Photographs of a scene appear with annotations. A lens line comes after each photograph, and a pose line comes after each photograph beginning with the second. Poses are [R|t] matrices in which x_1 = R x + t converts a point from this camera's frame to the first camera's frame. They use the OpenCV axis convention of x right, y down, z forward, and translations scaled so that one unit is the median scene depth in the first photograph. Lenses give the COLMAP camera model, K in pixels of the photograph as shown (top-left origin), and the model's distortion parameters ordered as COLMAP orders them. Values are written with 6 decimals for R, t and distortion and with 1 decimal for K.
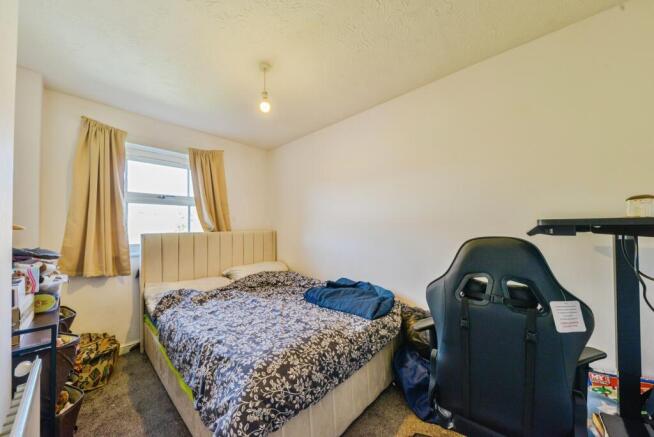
lens RADIAL K [[226.2, 0, 326.4], [0, 226.2, 219.6], [0, 0, 1]] dist [0.001582, -0.001056]
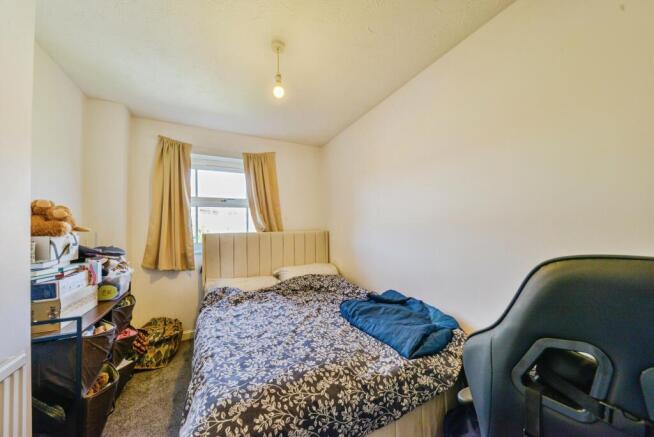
lens RADIAL K [[226.2, 0, 327.3], [0, 226.2, 219.9], [0, 0, 1]] dist [0.001582, -0.001056]
pose [[0.932931, -0.016153, -0.359693, 0.204902], [0.018964, 0.999811, 0.004288, 0.000765], [0.359556, -0.010821, 0.933061, 0.228846]]
